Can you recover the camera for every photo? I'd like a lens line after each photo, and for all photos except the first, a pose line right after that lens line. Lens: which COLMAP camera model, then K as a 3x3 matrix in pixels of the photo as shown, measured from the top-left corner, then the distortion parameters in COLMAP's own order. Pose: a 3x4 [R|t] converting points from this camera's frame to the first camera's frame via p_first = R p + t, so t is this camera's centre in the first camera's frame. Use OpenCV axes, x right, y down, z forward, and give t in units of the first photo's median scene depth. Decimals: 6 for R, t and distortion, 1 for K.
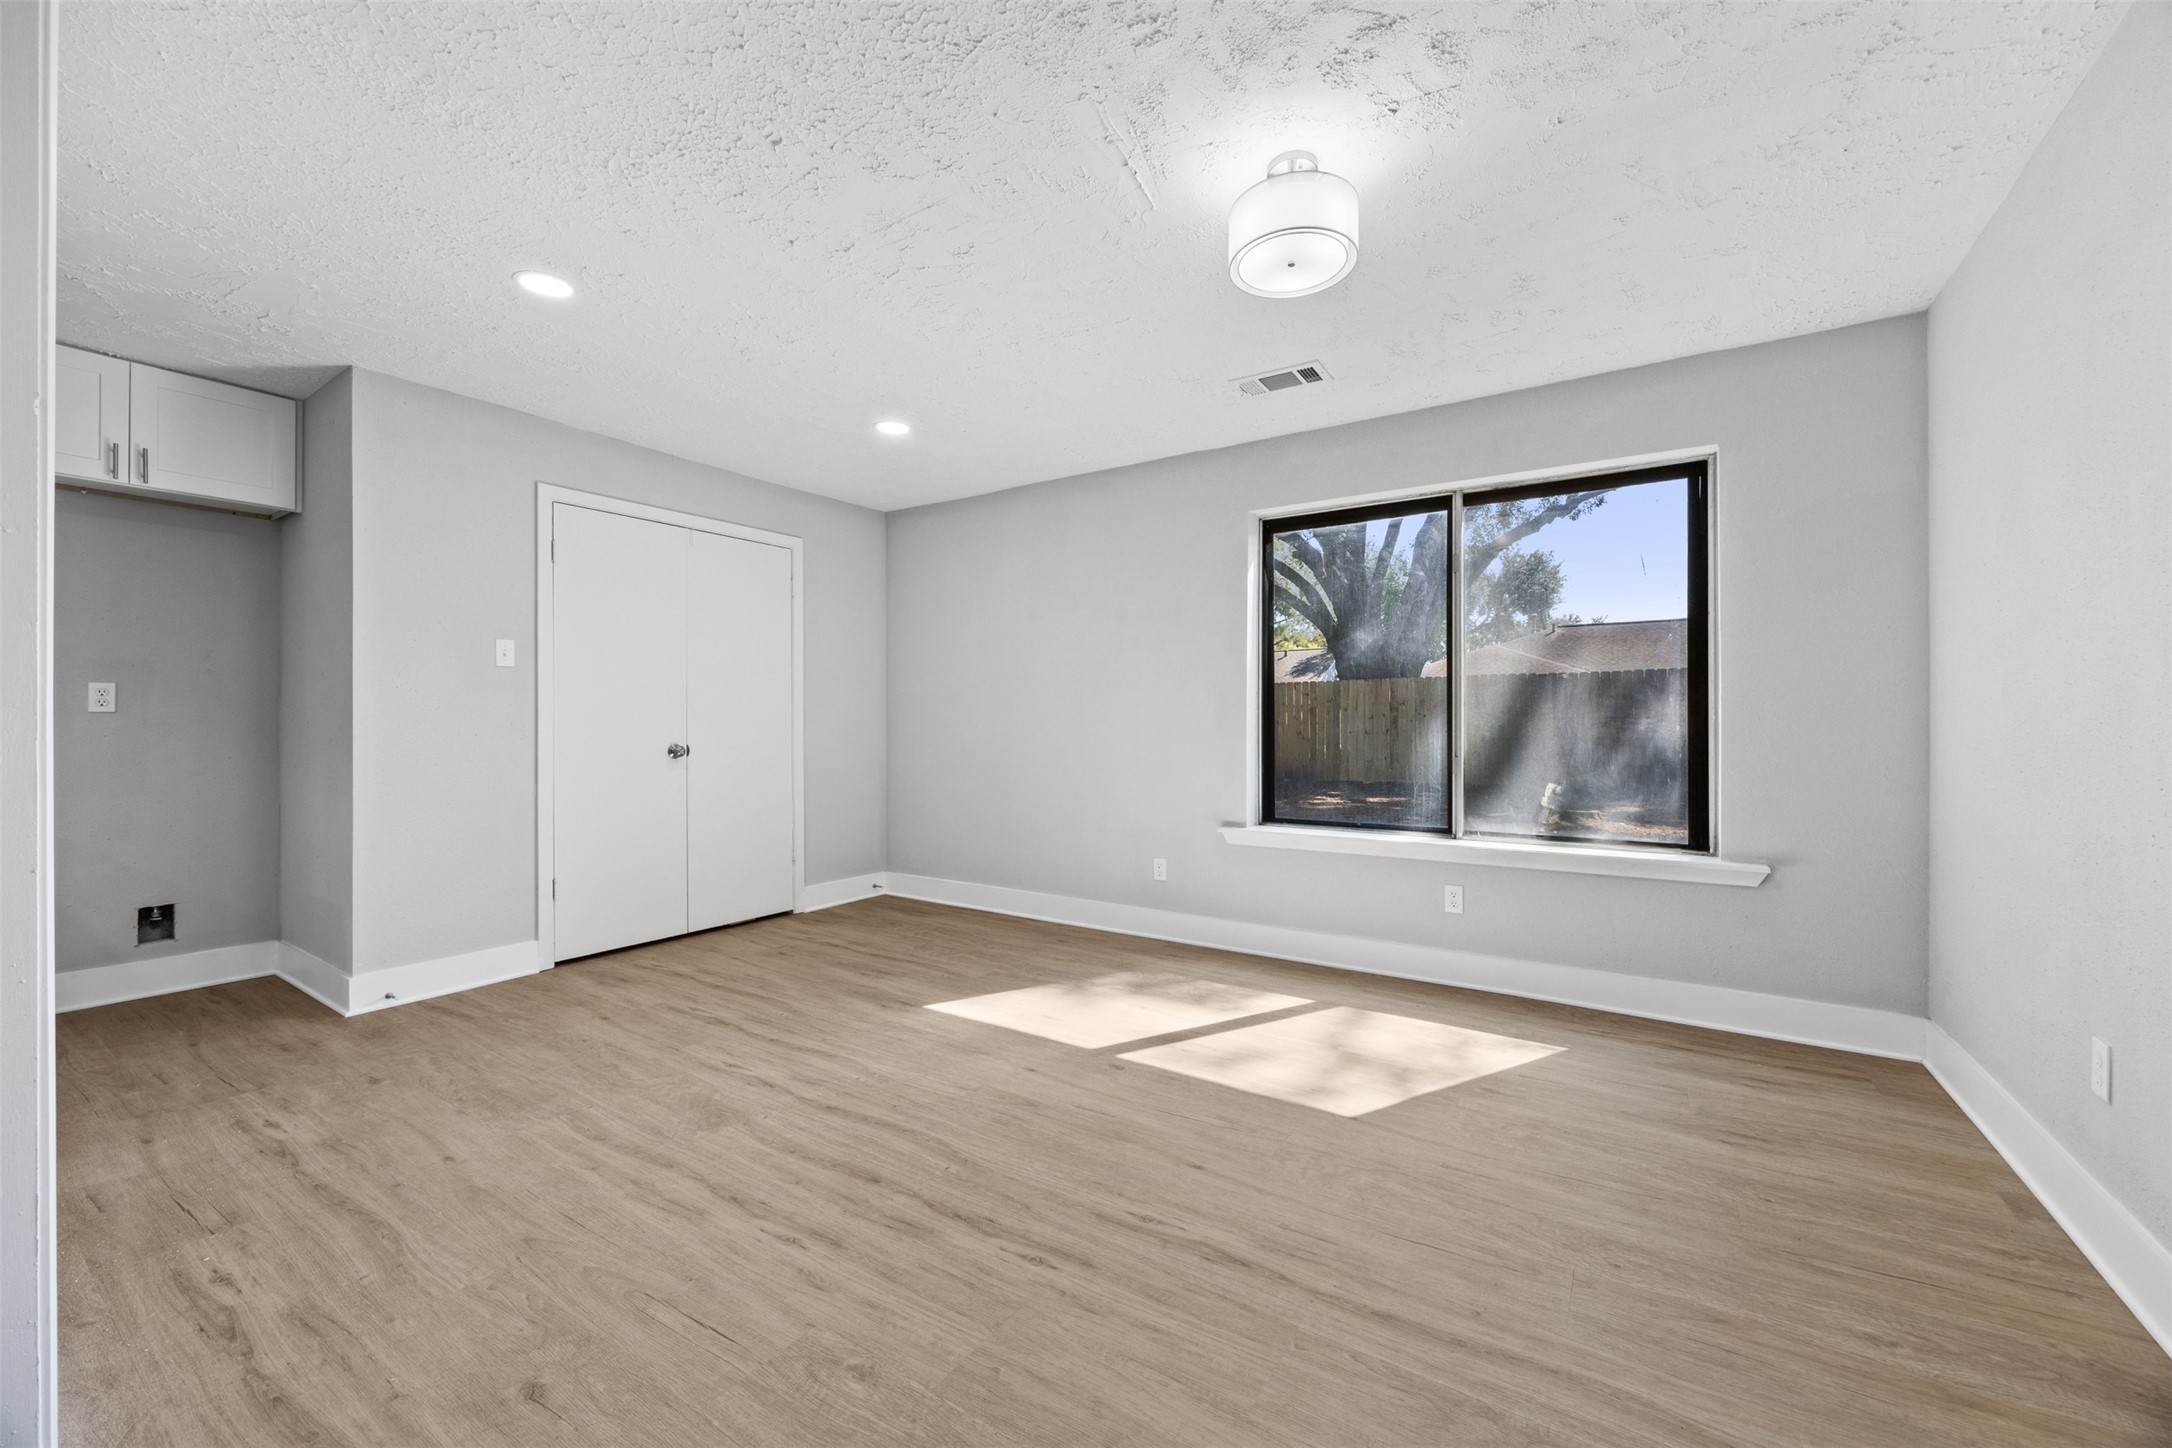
lens RADIAL K [[814.9, 0, 1086.0], [0, 814.9, 724.0], [0, 0, 1]] dist [0.001163, 0.000026]
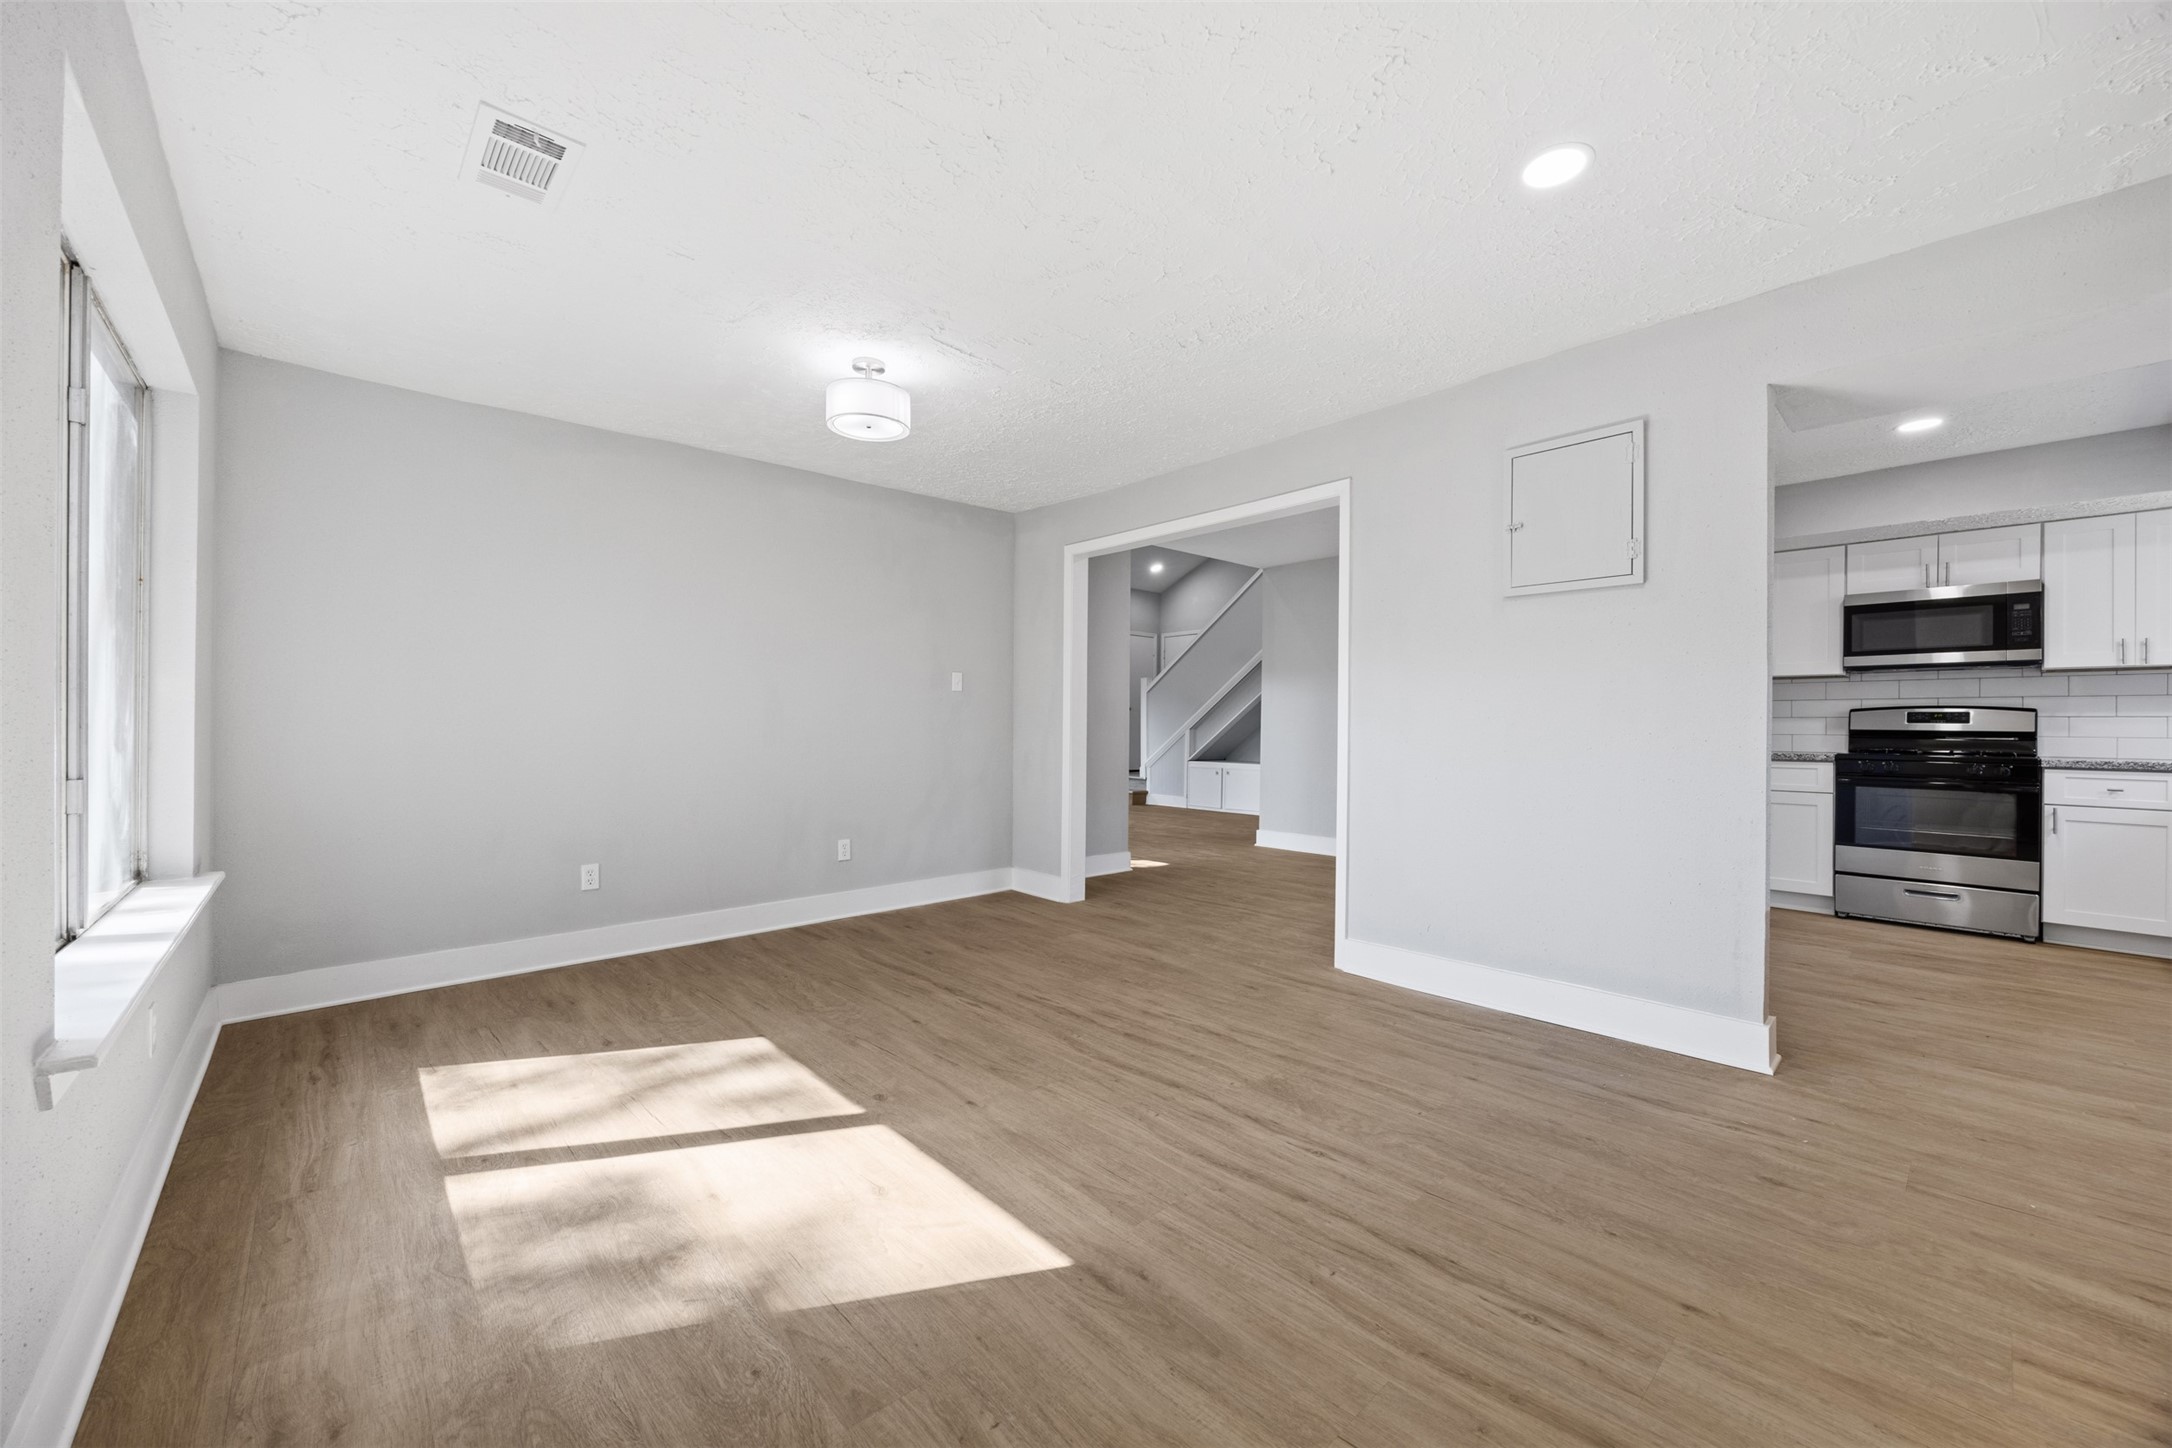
lens RADIAL K [[814.9, 0, 1086.0], [0, 814.9, 724.0], [0, 0, 1]] dist [0.001163, 0.000026]
pose [[-0.967975, 0.001622, 0.251041, -0.456981], [-0.000201, 0.999974, -0.007236, 0.009682], [-0.251046, -0.007054, -0.967949, 2.011135]]
